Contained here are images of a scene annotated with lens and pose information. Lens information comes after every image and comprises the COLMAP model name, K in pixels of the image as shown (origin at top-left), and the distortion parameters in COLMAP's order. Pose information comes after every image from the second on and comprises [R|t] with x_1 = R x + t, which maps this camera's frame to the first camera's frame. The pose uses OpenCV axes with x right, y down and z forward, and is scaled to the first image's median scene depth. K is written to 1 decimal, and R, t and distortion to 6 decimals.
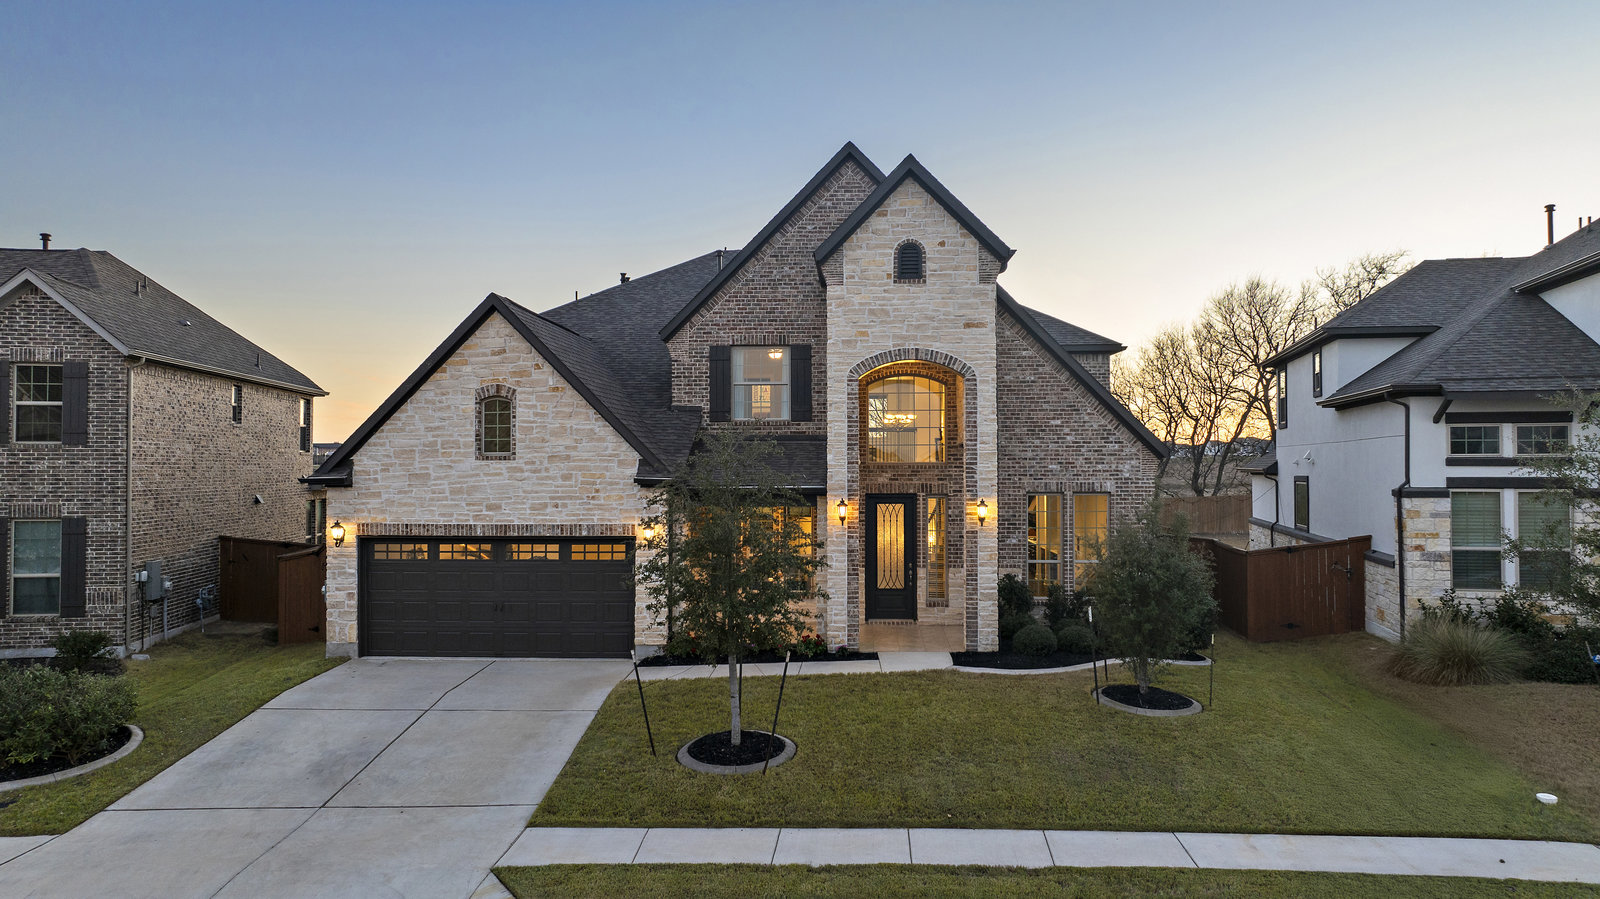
lens RADIAL K [[1129.3, 0, 806.0], [0, 1129.3, 443.6], [0, 0, 1]] dist [-0.045947, 0.053489]
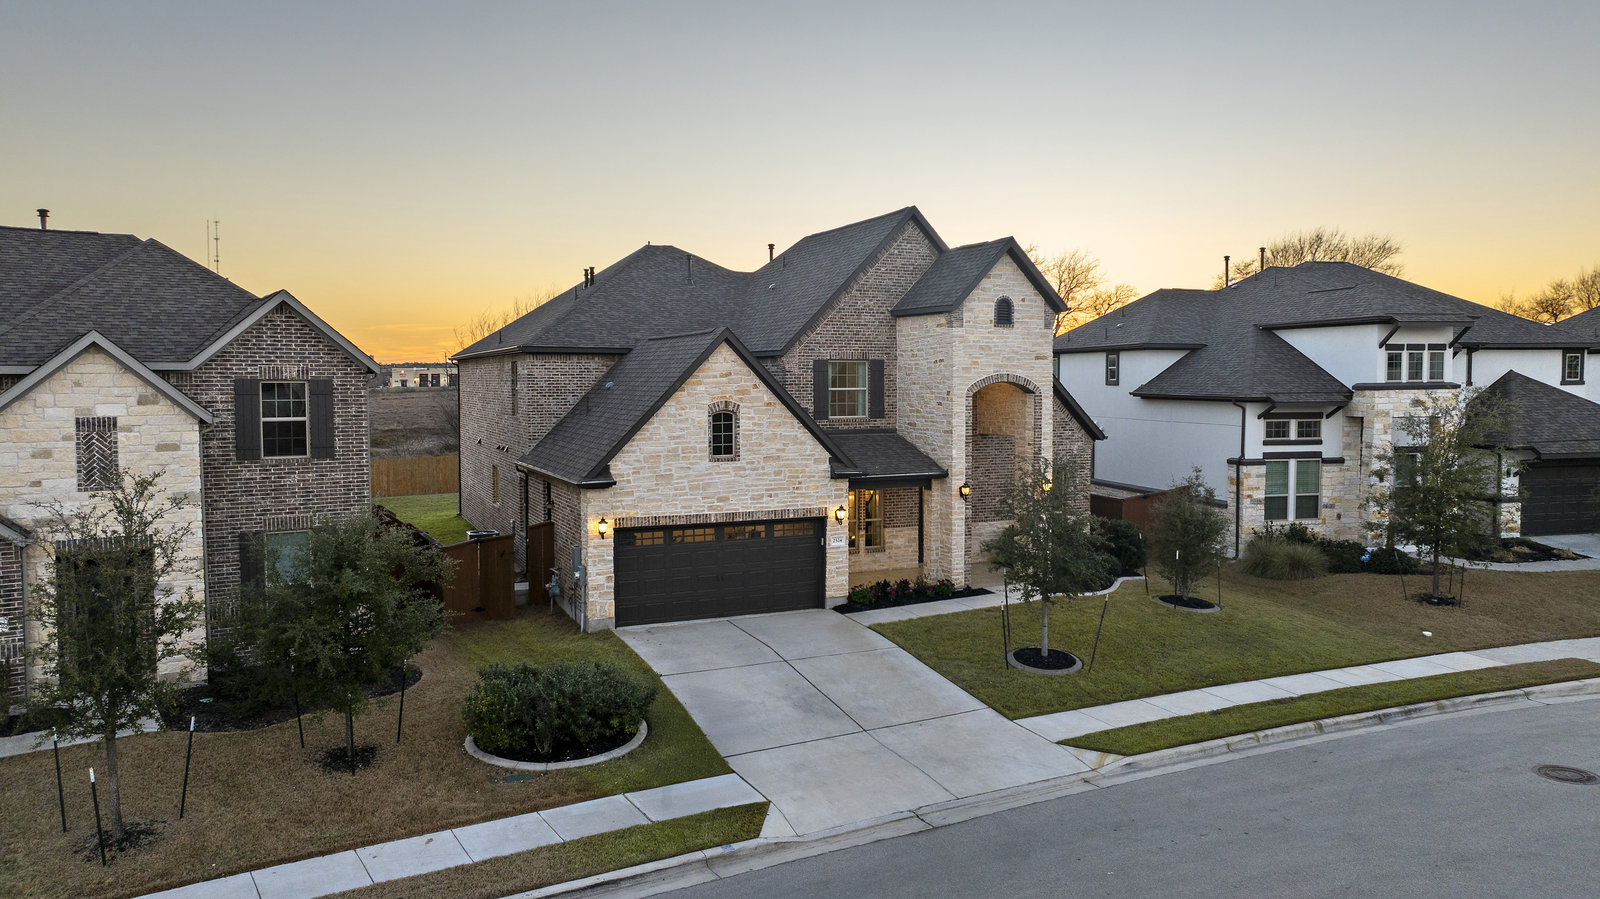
lens RADIAL K [[1122.9, 0, 806.8], [0, 1122.9, 449.6], [0, 0, 1]] dist [-0.005996, -0.047946]
pose [[0.890633, -0.029008, 0.453798, -0.758359], [-0.008446, 0.996736, 0.080290, -0.099094], [-0.454645, -0.075342, 0.887480, -0.143400]]
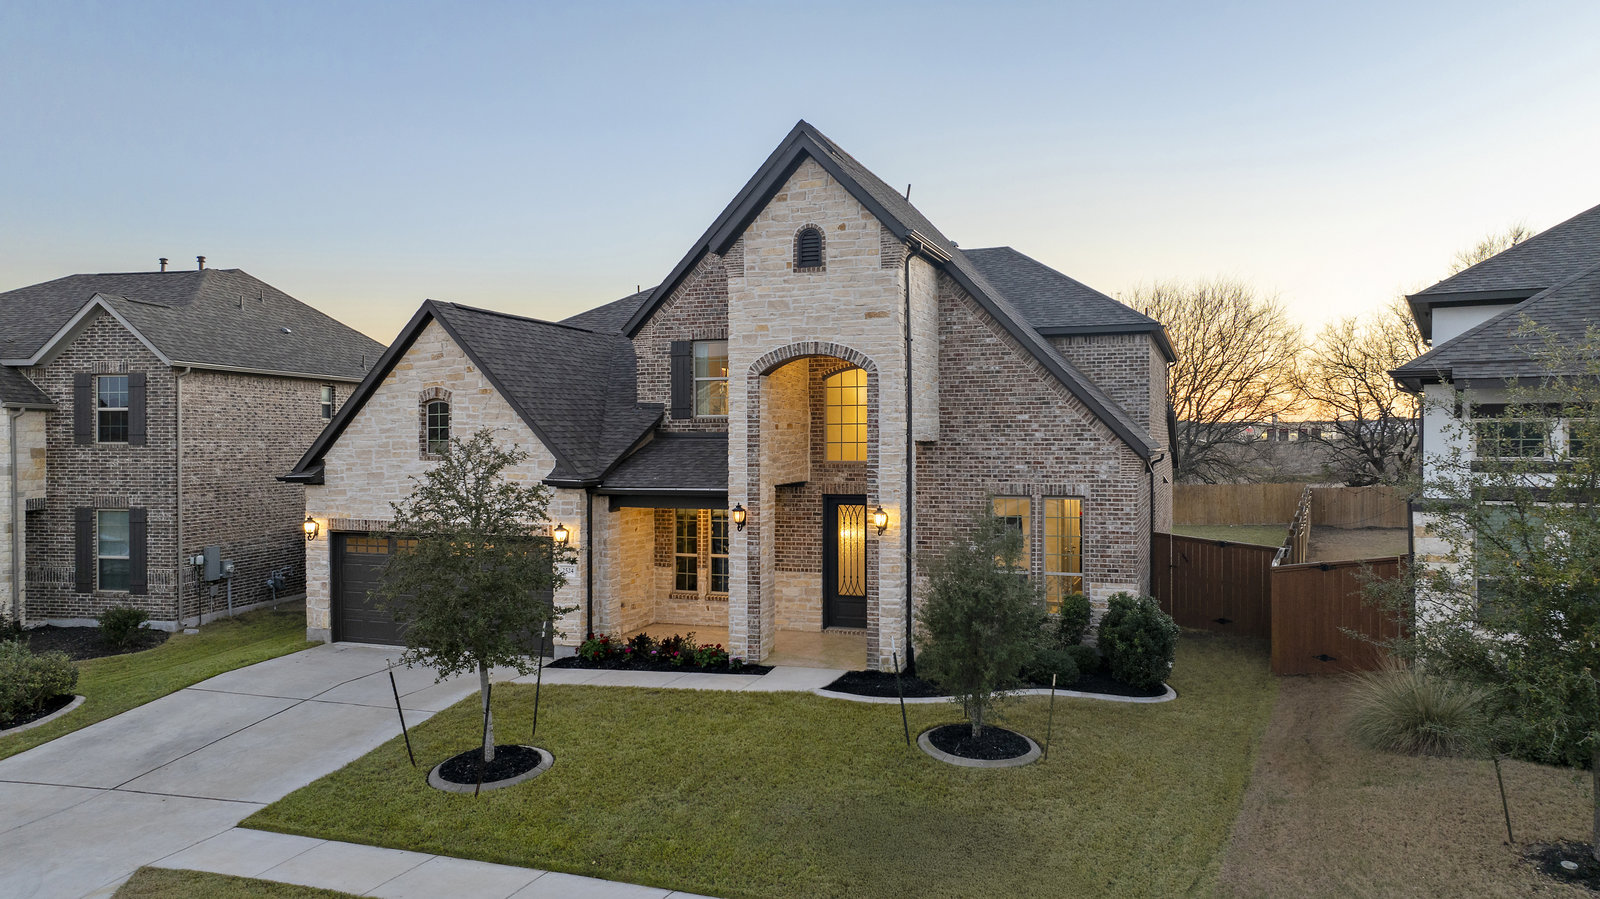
lens RADIAL K [[1129.3, 0, 806.0], [0, 1129.3, 443.6], [0, 0, 1]] dist [-0.045947, 0.053489]
pose [[0.955427, -0.000886, -0.295225, 0.357847], [0.007874, 0.999716, 0.022482, -0.021581], [0.295121, -0.023804, 0.955163, 0.109013]]
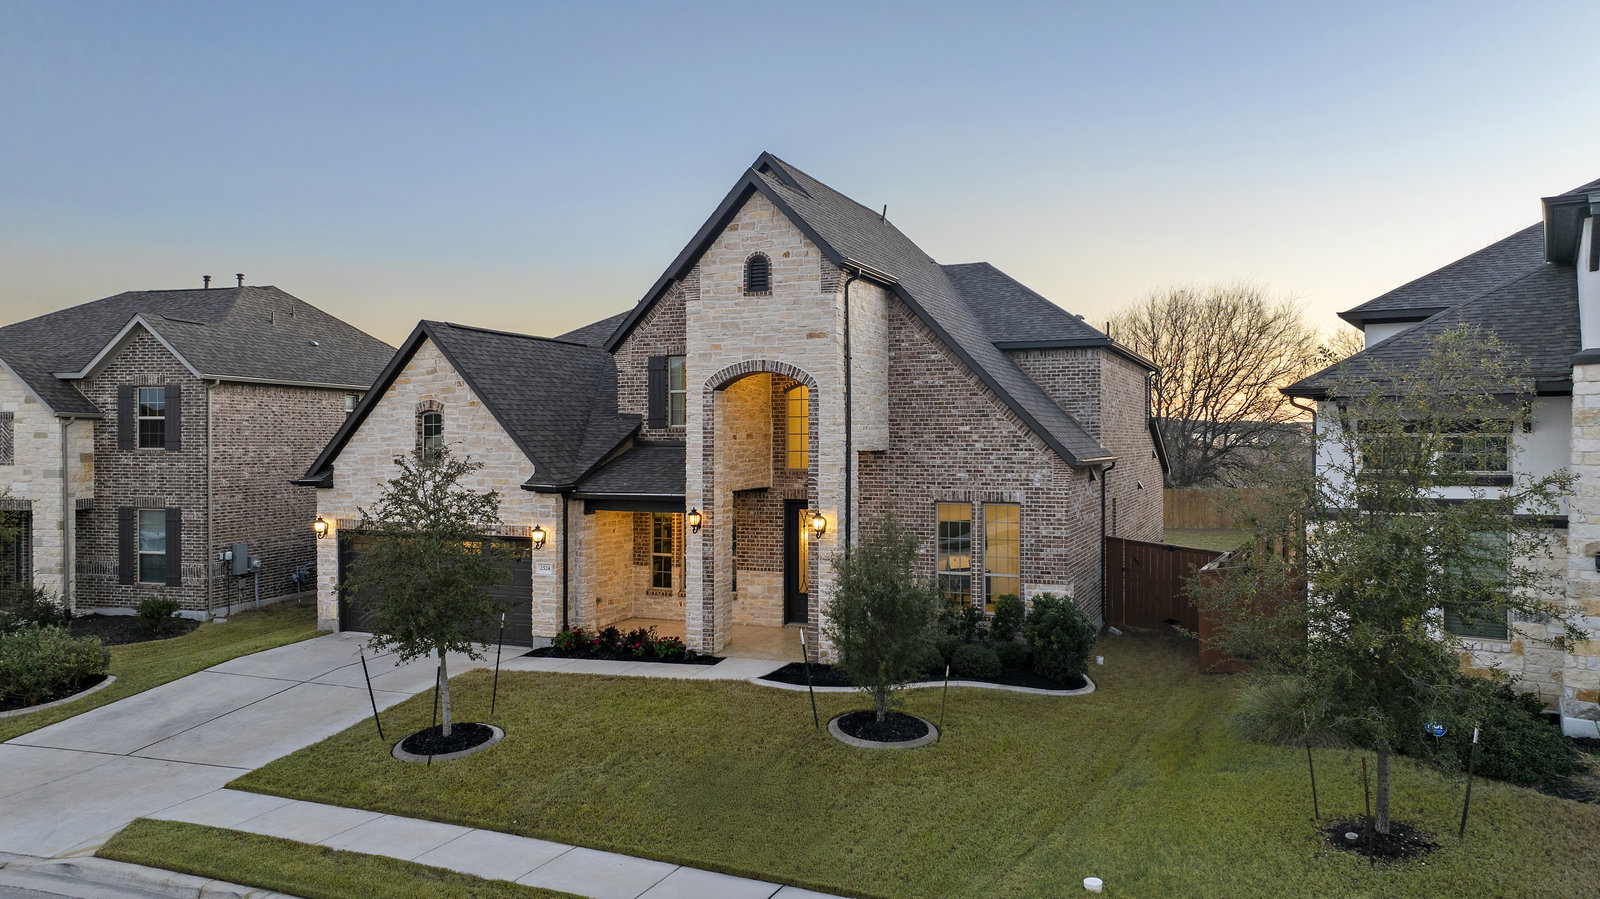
lens RADIAL K [[1129.3, 0, 806.0], [0, 1129.3, 443.6], [0, 0, 1]] dist [-0.045947, 0.053489]
pose [[0.938175, 0.001662, -0.346157, 0.475554], [0.006576, 0.999722, 0.022623, -0.031920], [0.346099, -0.023500, 0.937904, 0.064432]]
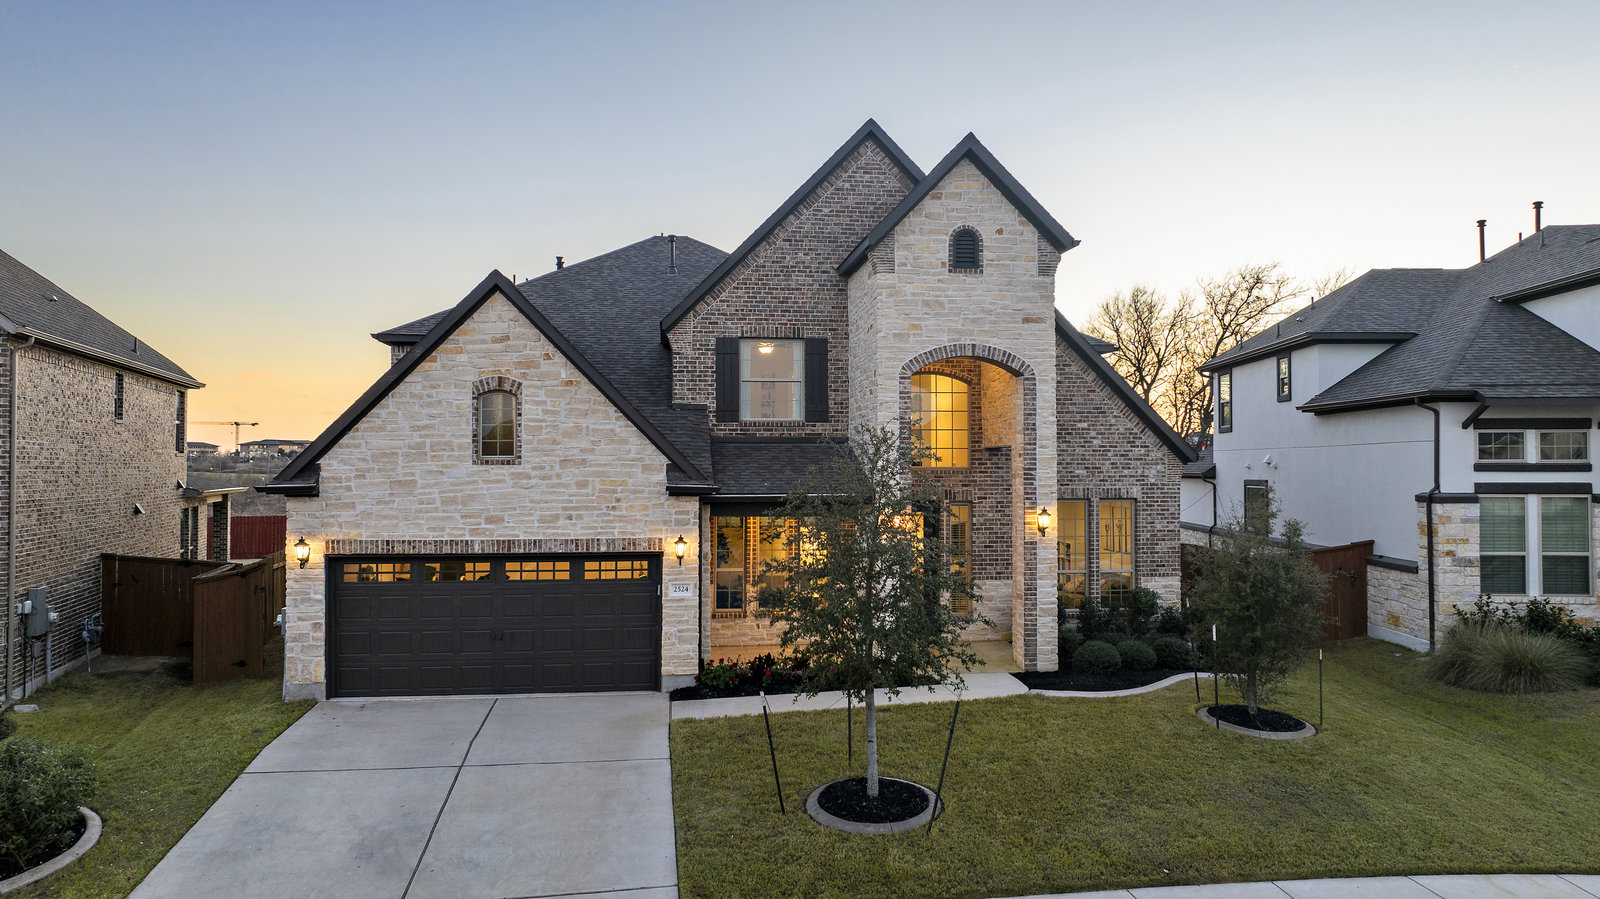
lens RADIAL K [[1129.3, 0, 806.0], [0, 1129.3, 443.6], [0, 0, 1]] dist [-0.045947, 0.053489]
pose [[0.985276, 0.004320, 0.170917, -0.190444], [-0.004200, 0.999991, -0.001060, -0.001505], [-0.170920, 0.000327, 0.985285, 0.114355]]
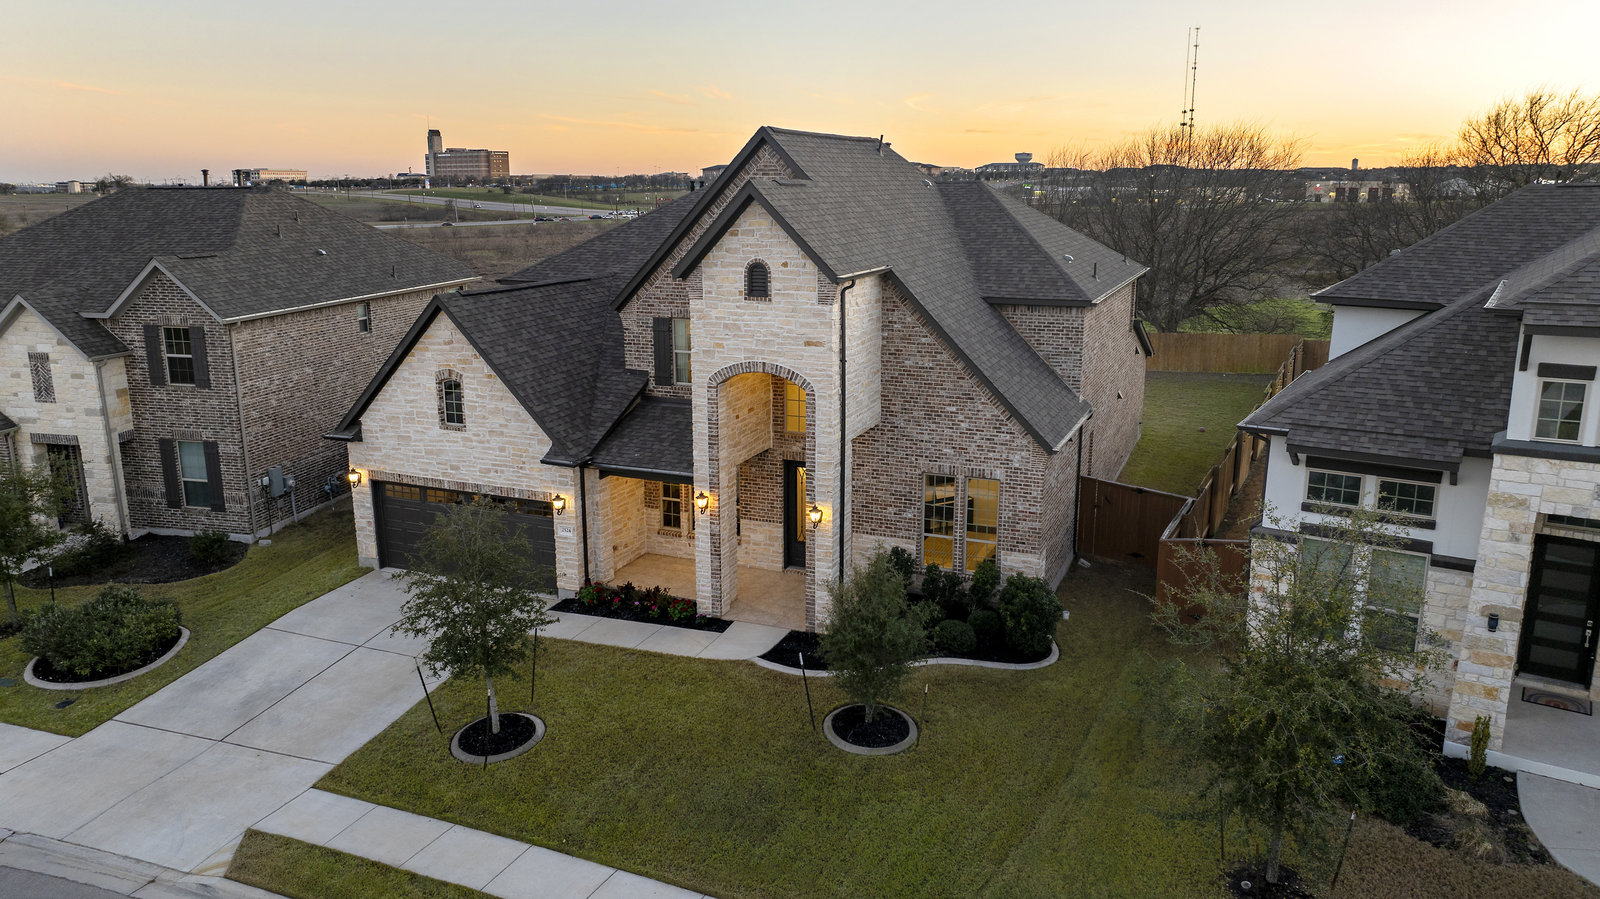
lens RADIAL K [[1127.1, 0, 806.9], [0, 1127.1, 443.7], [0, 0, 1]] dist [-0.034761, 0.026890]
pose [[0.939729, 0.077598, -0.332998, 0.492869], [0.006810, 0.969466, 0.245130, -0.267816], [0.341852, -0.232624, 0.910507, 0.016831]]
